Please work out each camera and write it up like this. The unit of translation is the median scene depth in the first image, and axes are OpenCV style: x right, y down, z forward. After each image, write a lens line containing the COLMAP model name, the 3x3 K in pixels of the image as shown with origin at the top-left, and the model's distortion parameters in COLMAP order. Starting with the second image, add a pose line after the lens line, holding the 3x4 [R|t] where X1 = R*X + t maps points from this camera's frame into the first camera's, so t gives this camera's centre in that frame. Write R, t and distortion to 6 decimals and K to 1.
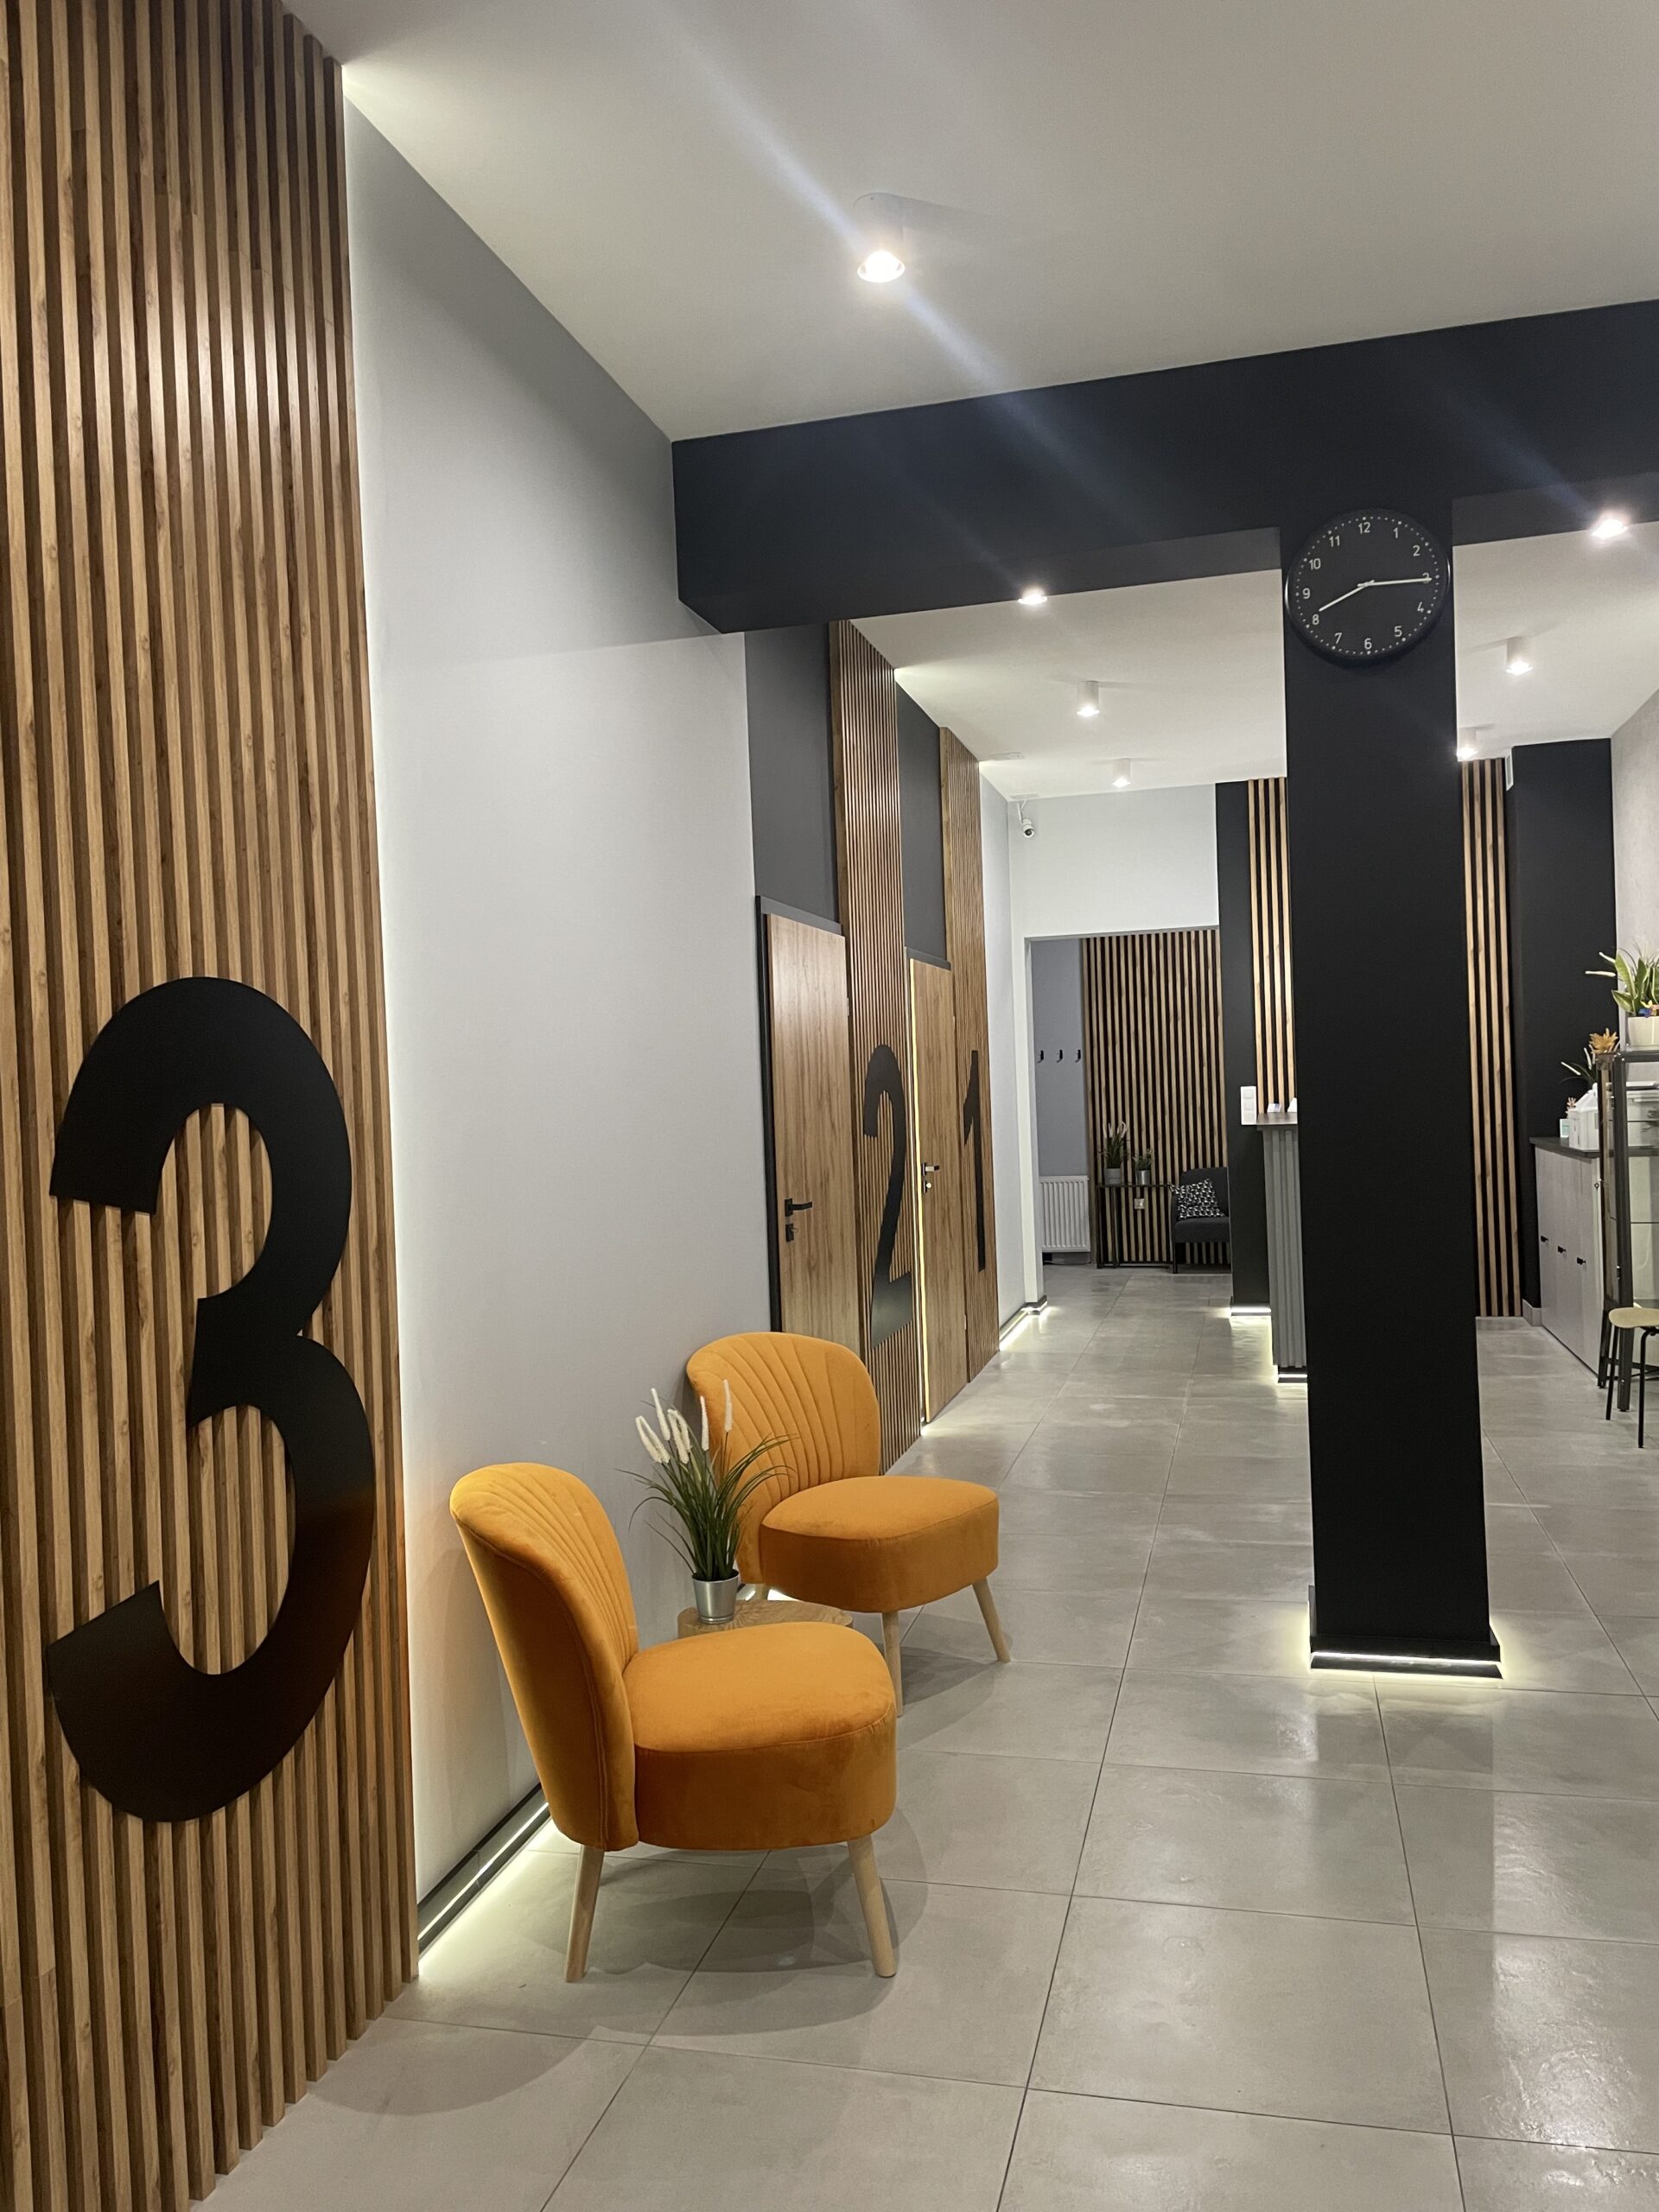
lens RADIAL K [[1663.3, 0, 824.0], [0, 1663.3, 1097.0], [0, 0, 1]] dist [0.038587, -0.030012]
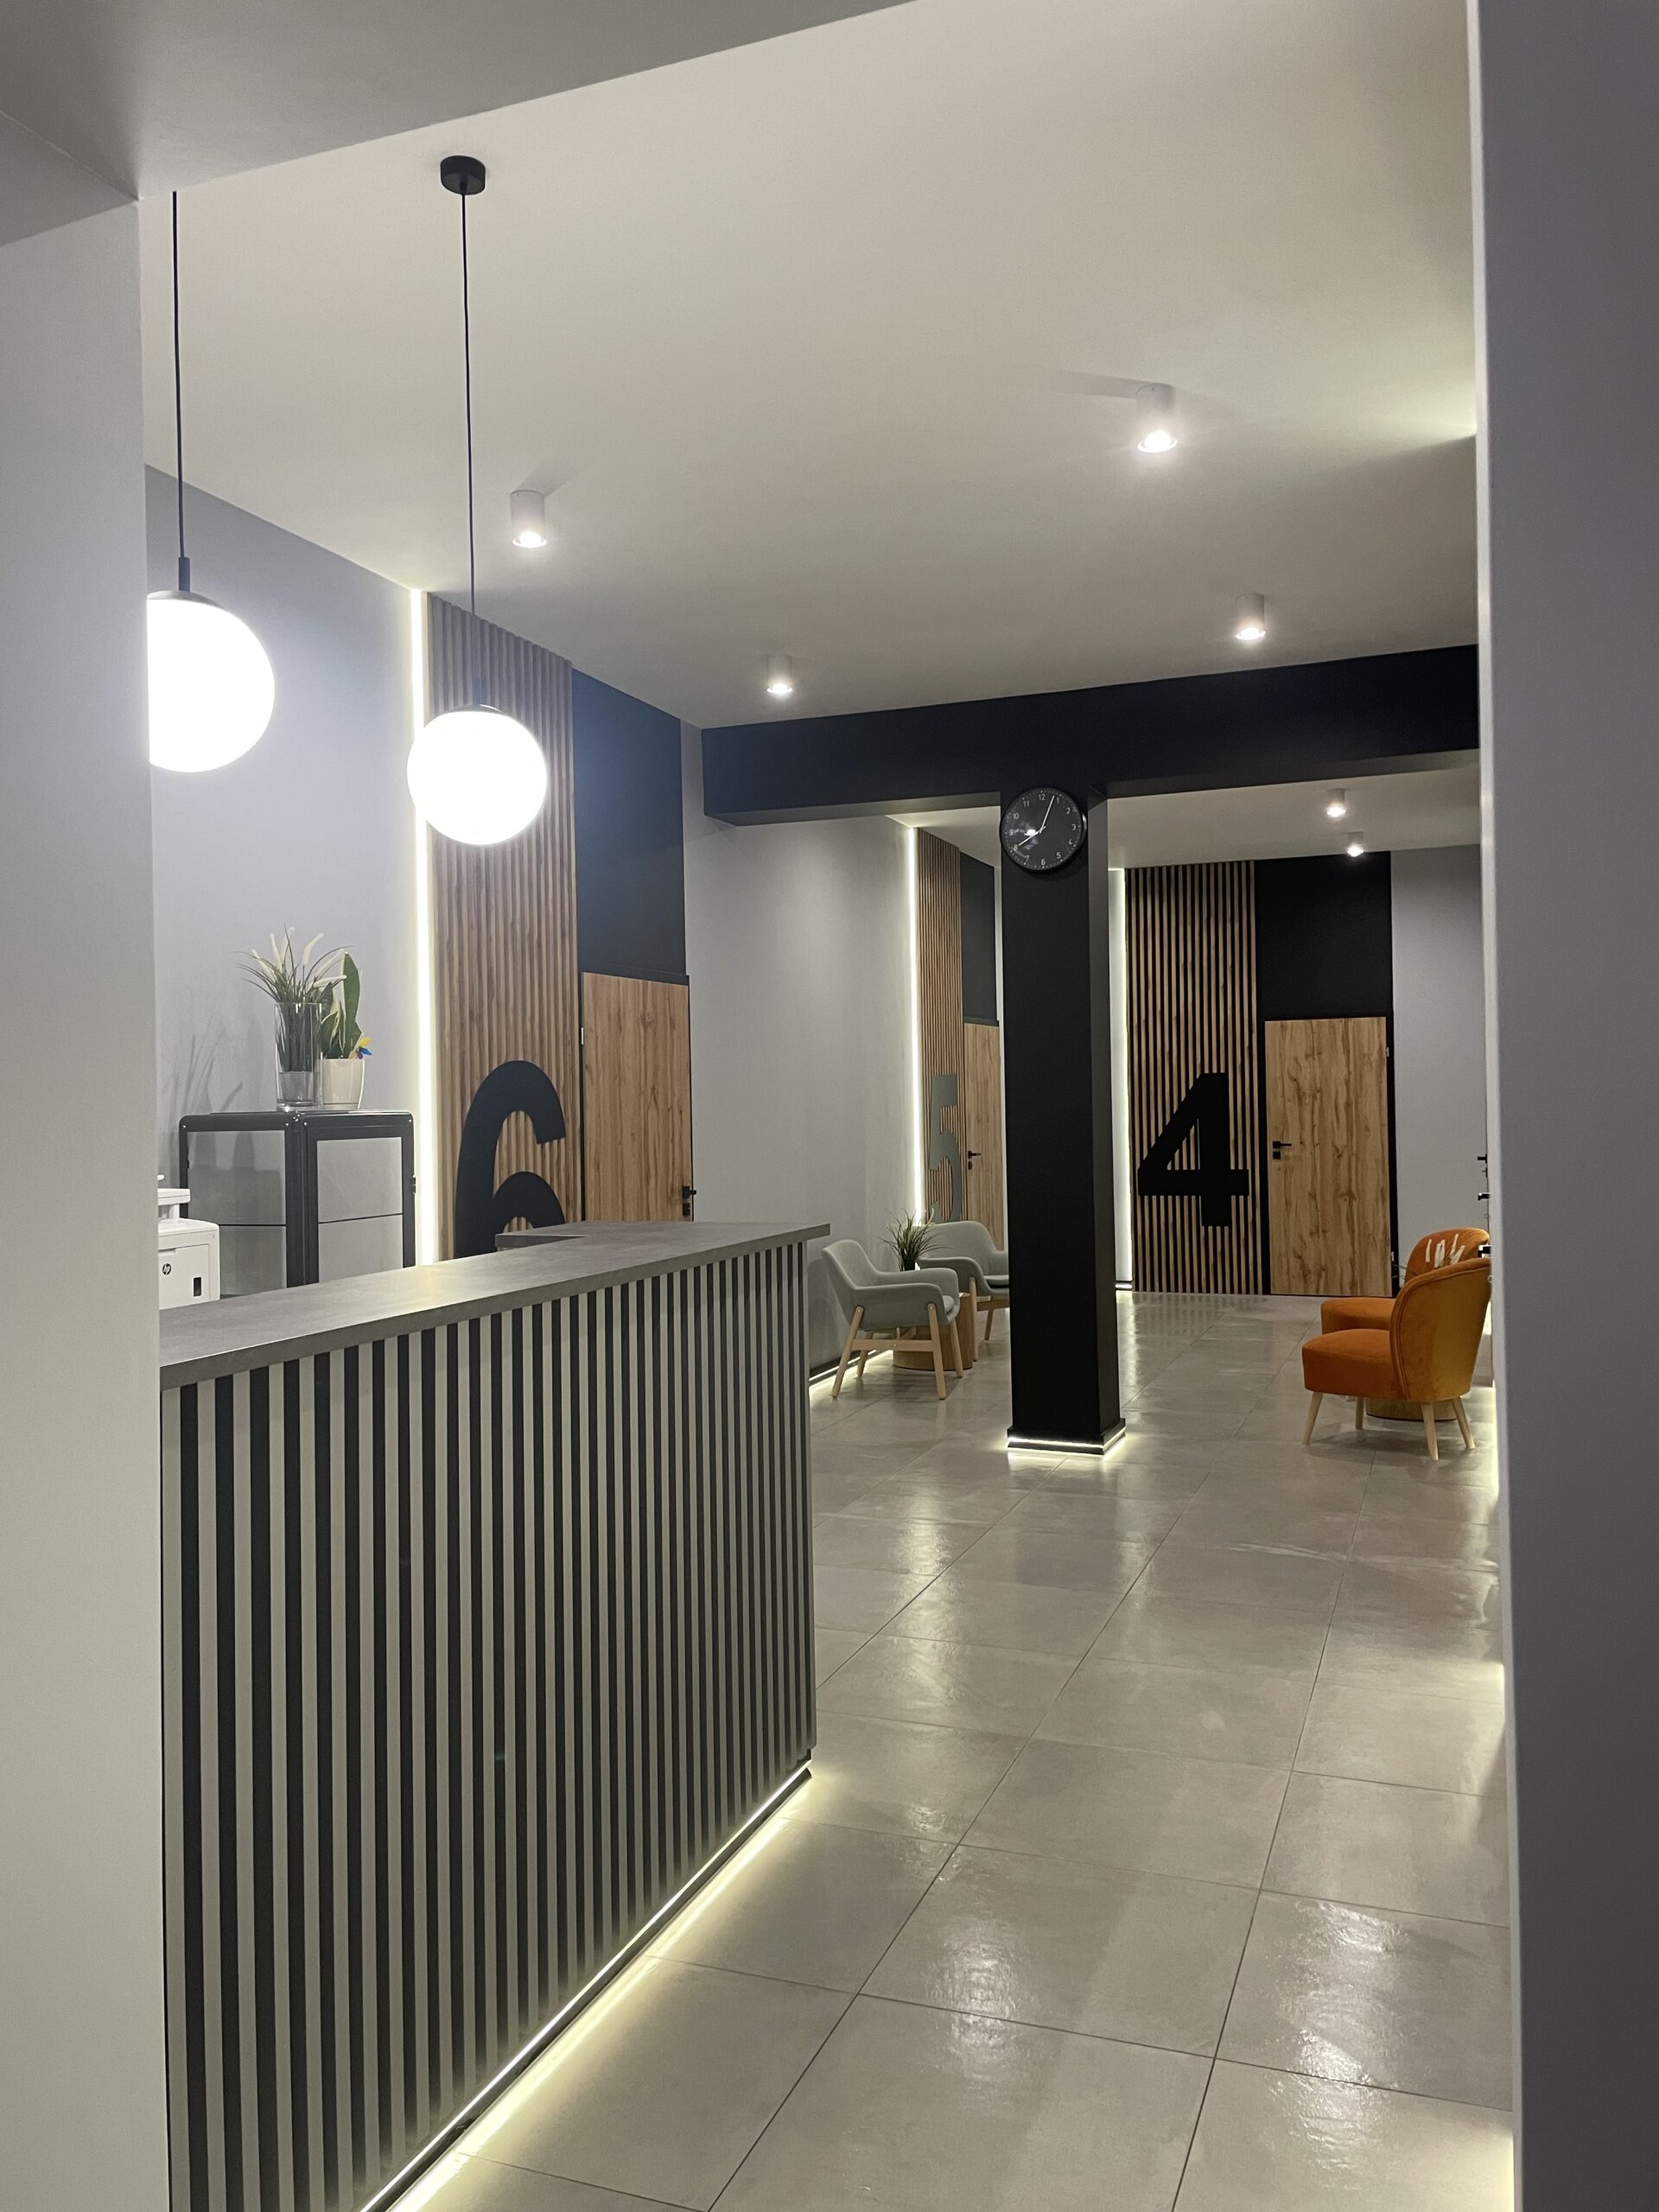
lens RADIAL K [[1663.3, 0, 825.7], [0, 1663.3, 1101.4], [0, 0, 1]] dist [0.038587, -0.030012]
pose [[0.993349, 0.019378, -0.113497, 0.174011], [-0.020839, 0.999714, -0.011704, 0.003505], [0.113237, 0.013991, 0.993469, -0.440385]]
